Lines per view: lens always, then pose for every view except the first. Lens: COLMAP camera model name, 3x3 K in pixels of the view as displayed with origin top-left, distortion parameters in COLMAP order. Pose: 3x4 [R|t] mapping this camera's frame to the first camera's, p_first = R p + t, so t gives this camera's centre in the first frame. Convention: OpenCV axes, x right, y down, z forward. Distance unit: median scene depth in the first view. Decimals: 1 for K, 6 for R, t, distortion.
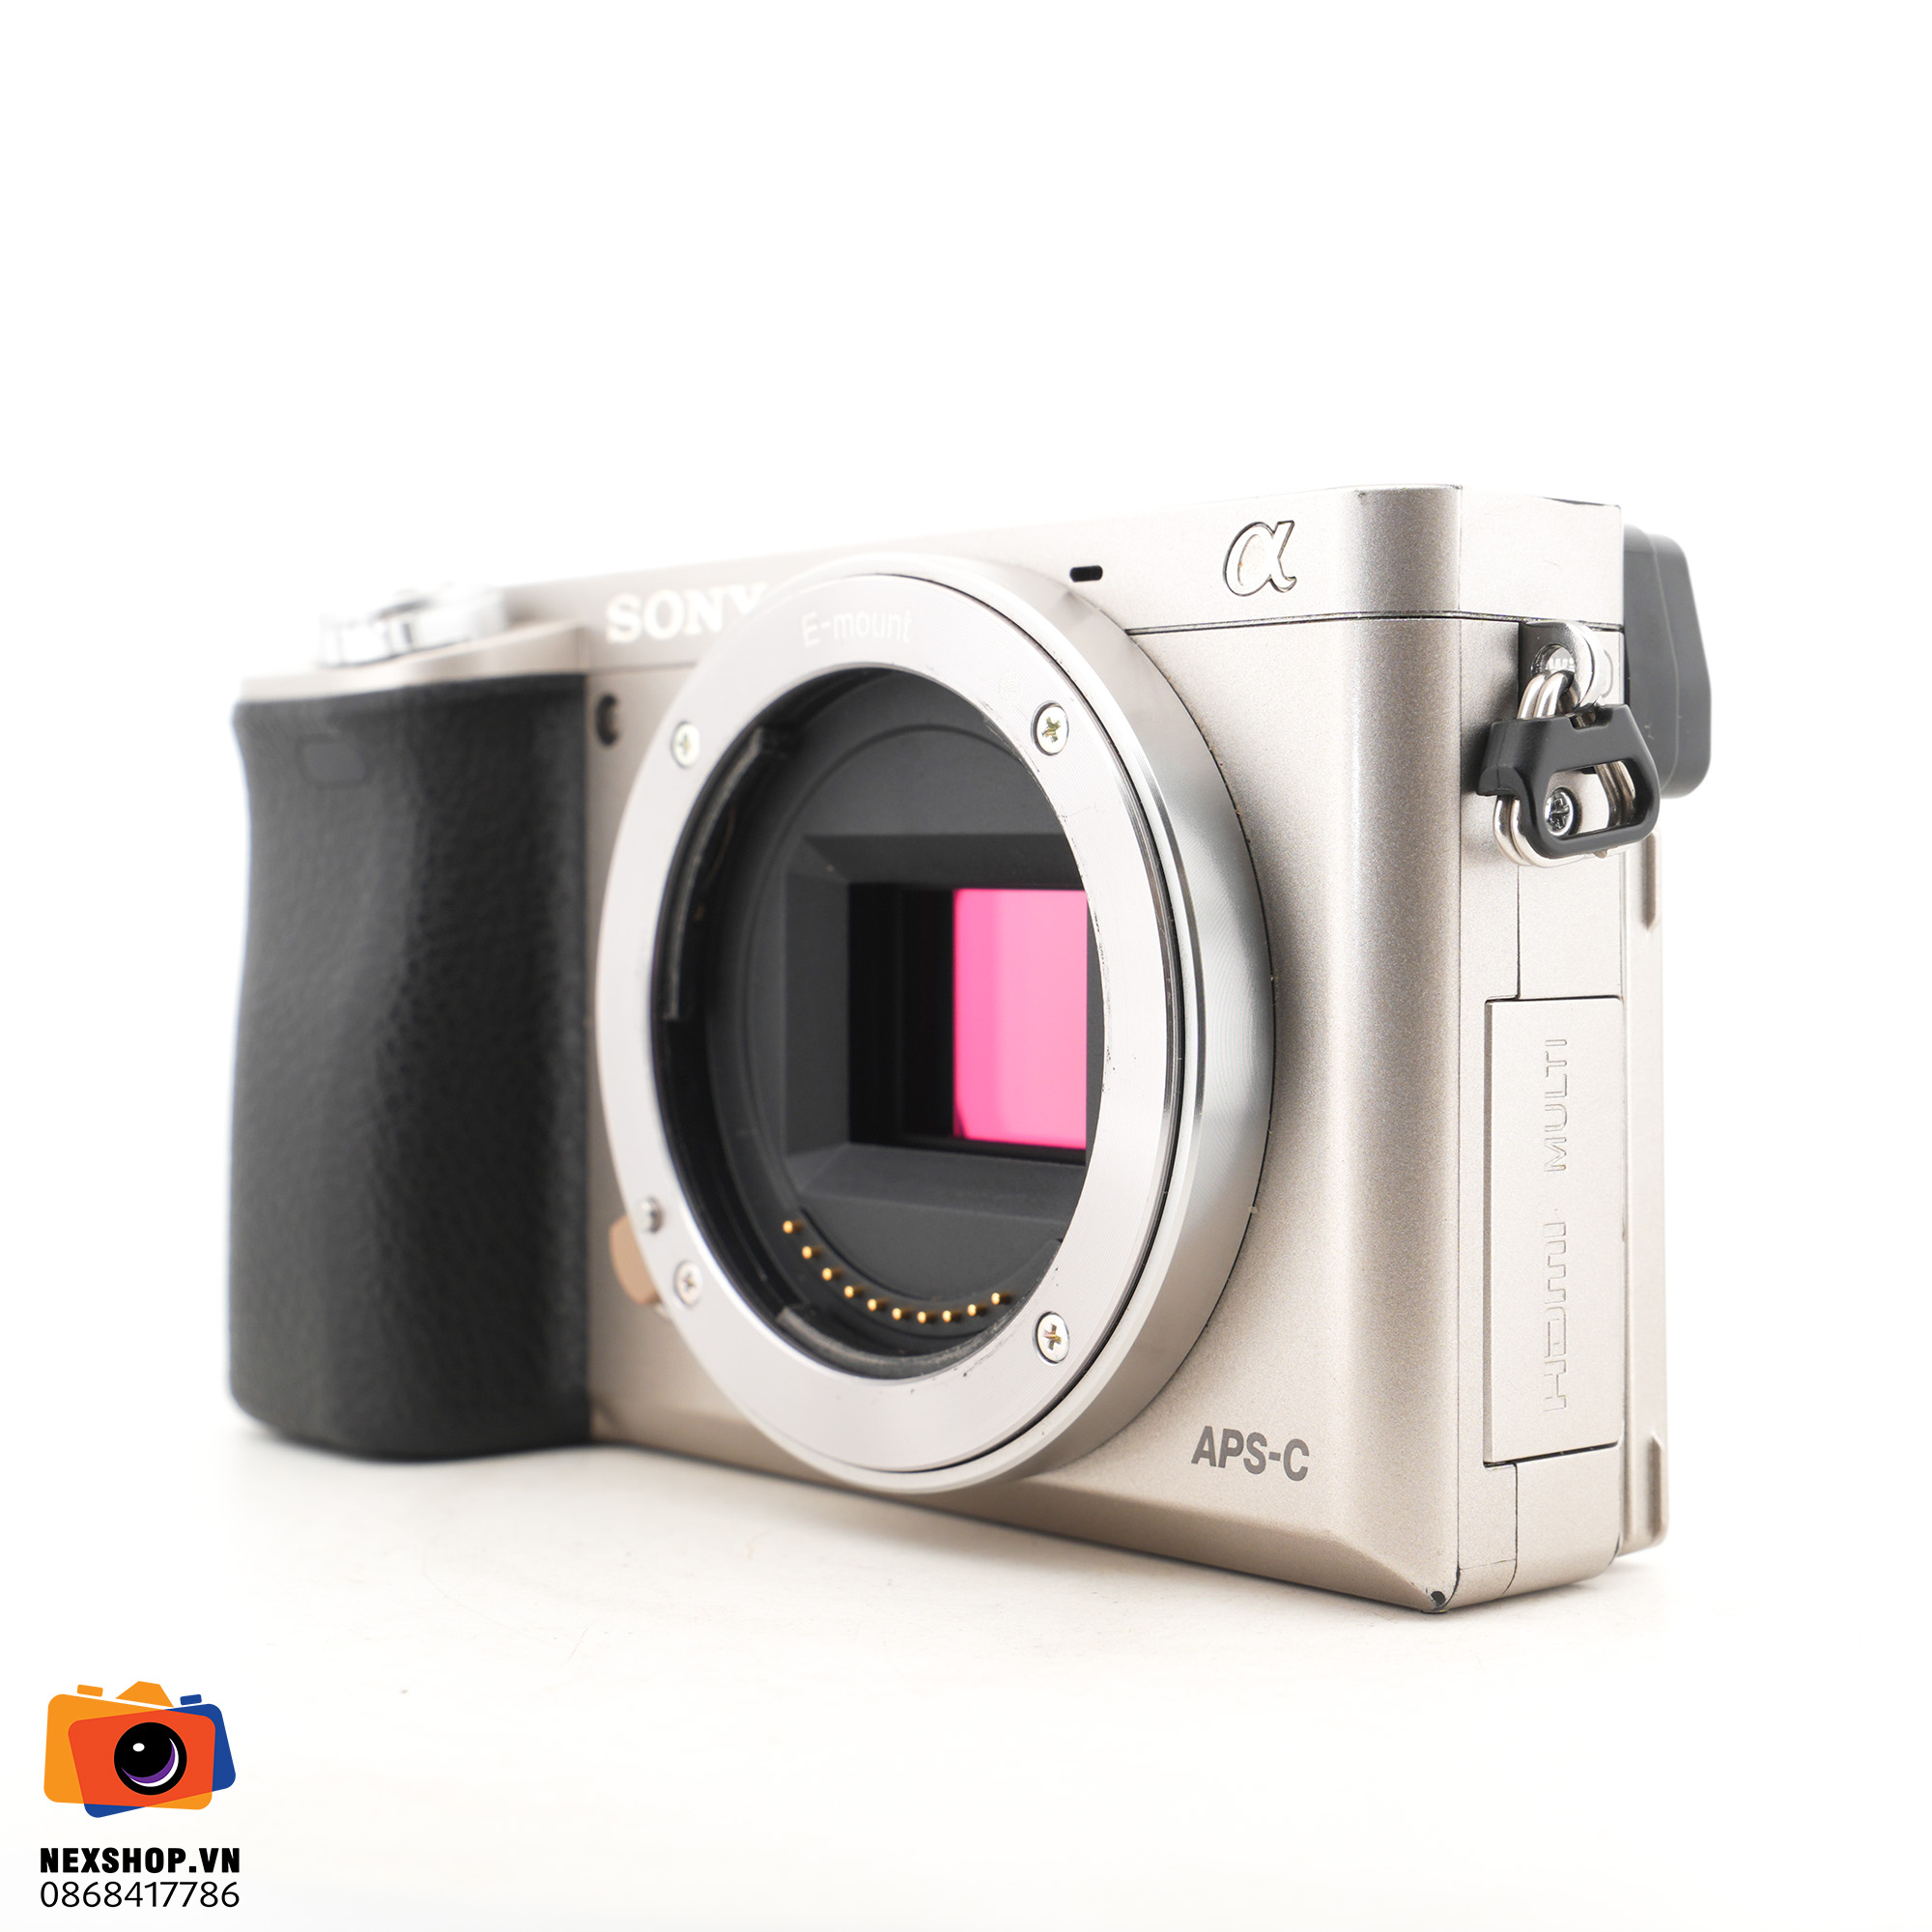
lens RADIAL K [[3487.8, 0, 966.0], [0, 3487.8, 966.0], [0, 0, 1]] dist [0.022649, 0.157247]
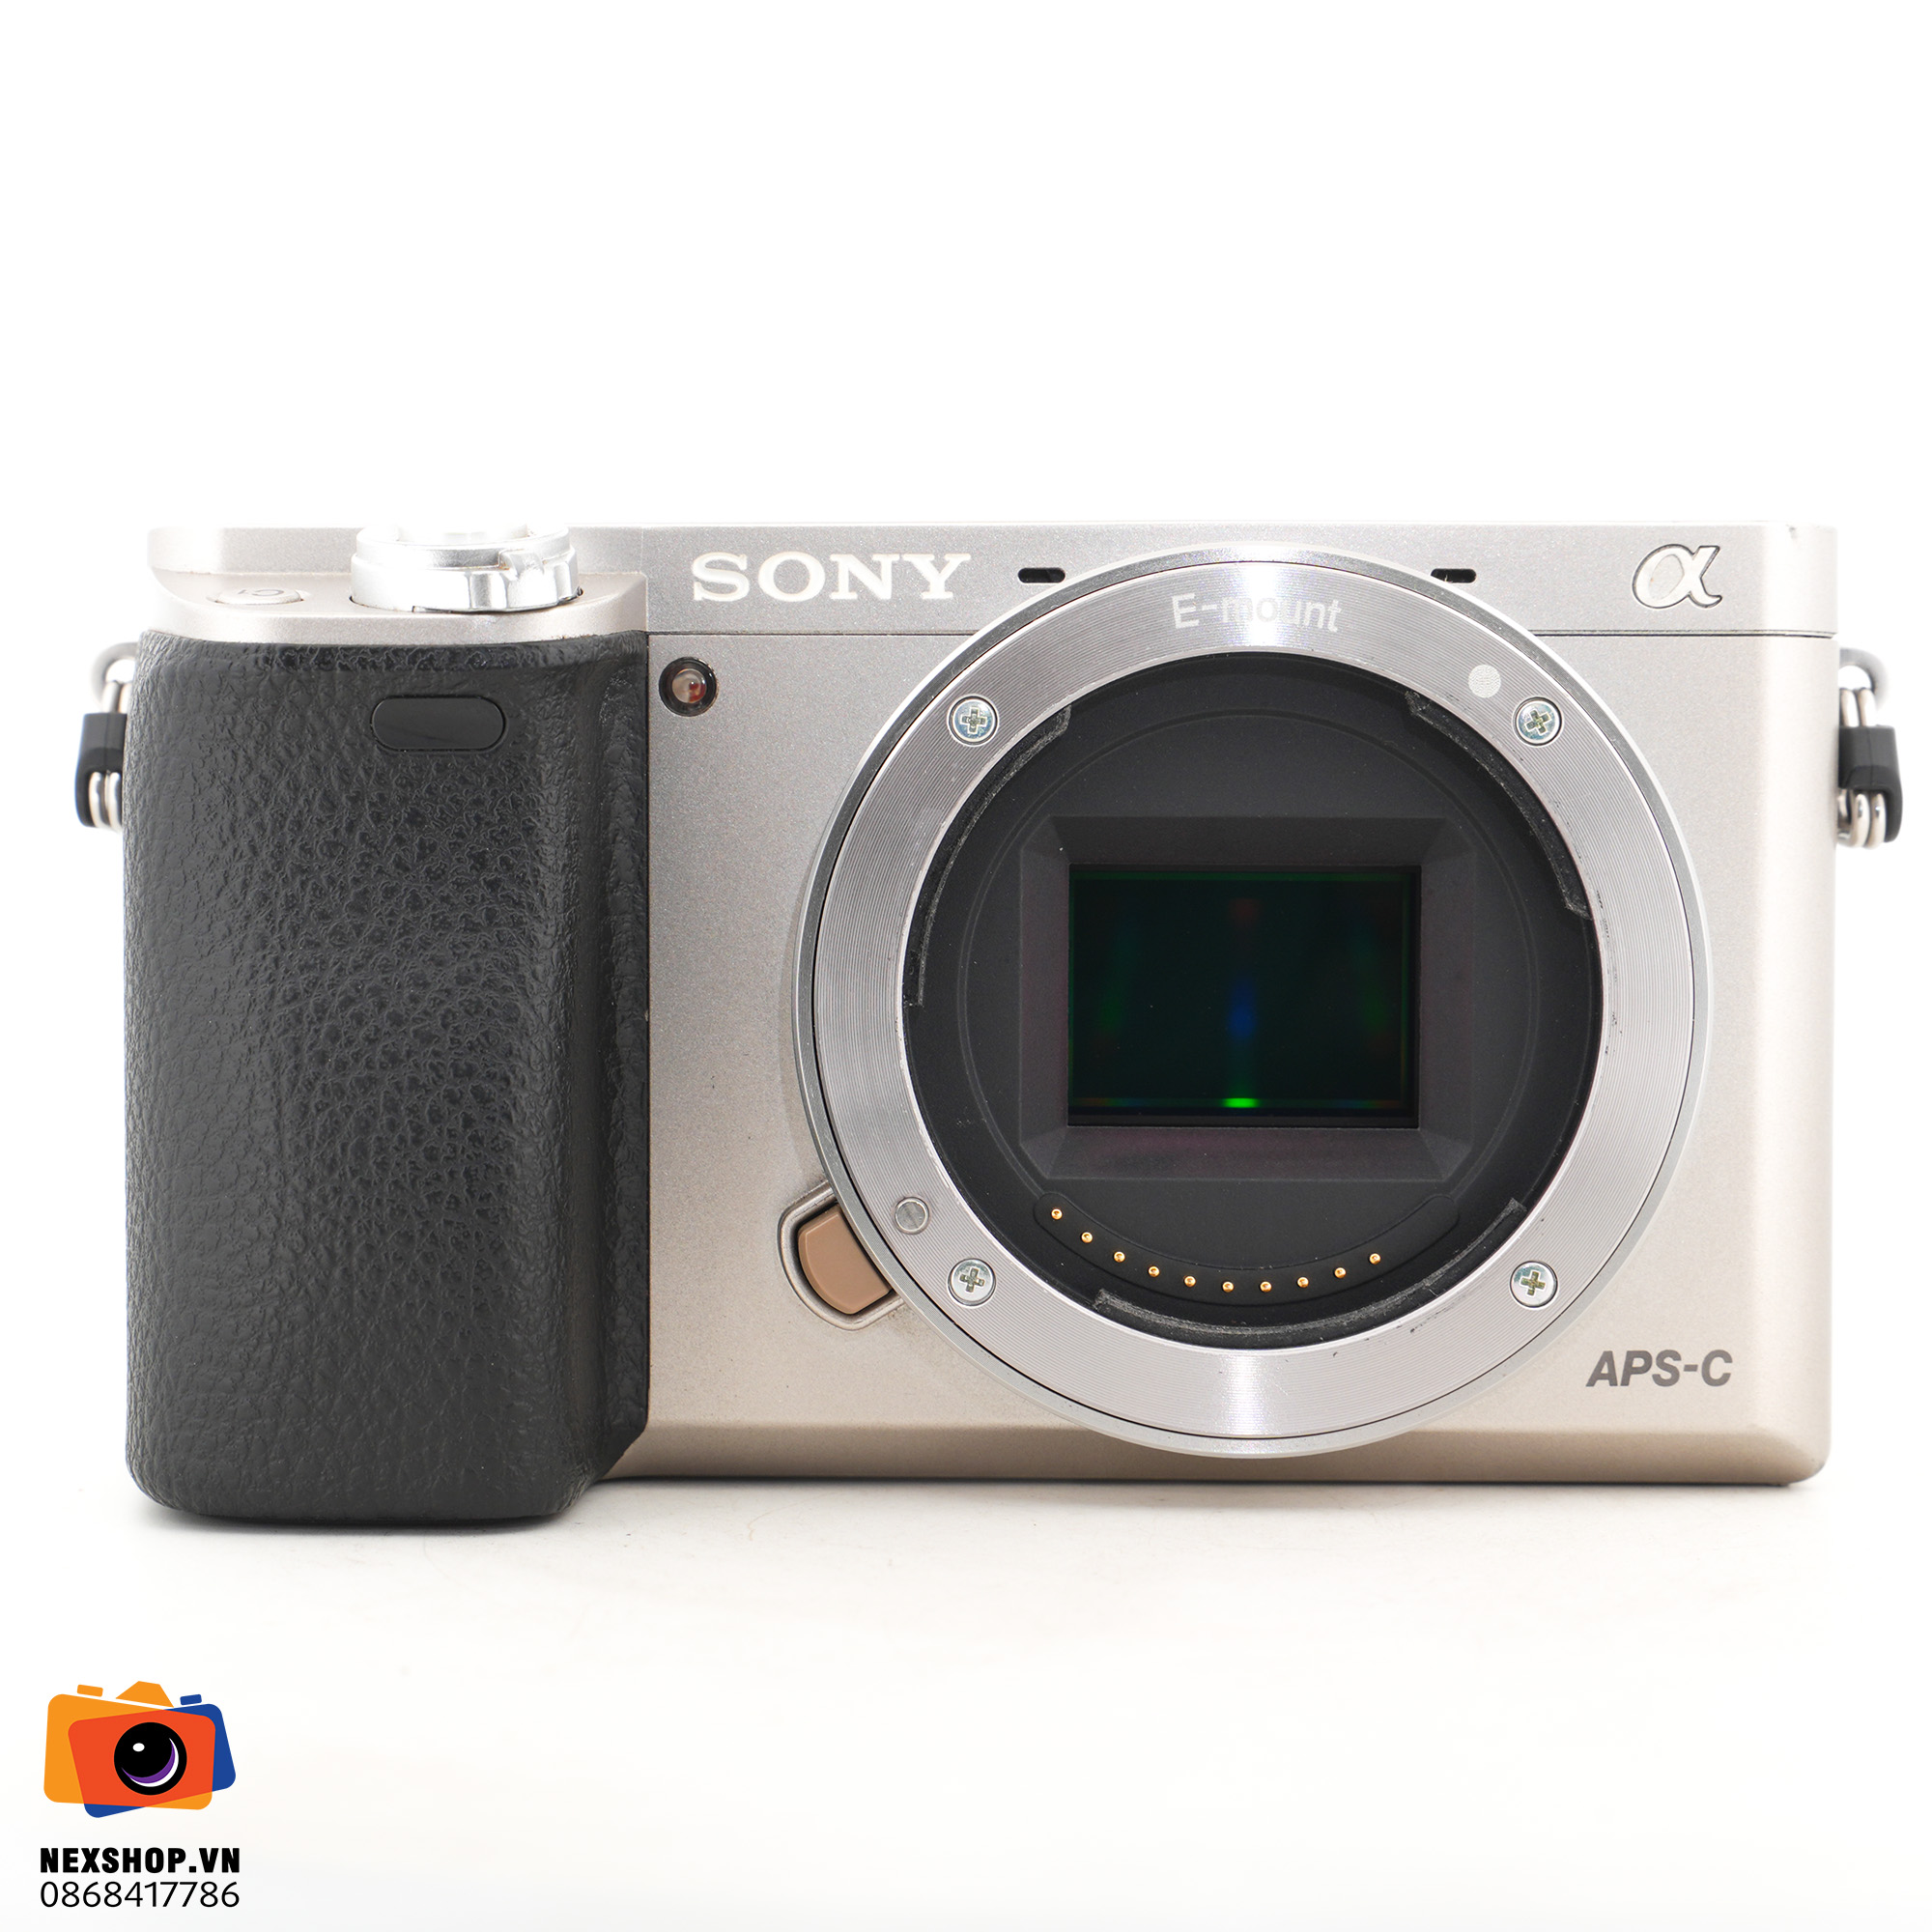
lens RADIAL K [[3487.8, 0, 966.0], [0, 3487.8, 966.0], [0, 0, 1]] dist [0.022649, 0.157247]
pose [[0.677939, -0.022037, 0.734787, -0.886591], [0.018266, 0.999747, 0.013131, -0.009381], [-0.734891, 0.004520, 0.678170, 0.393871]]
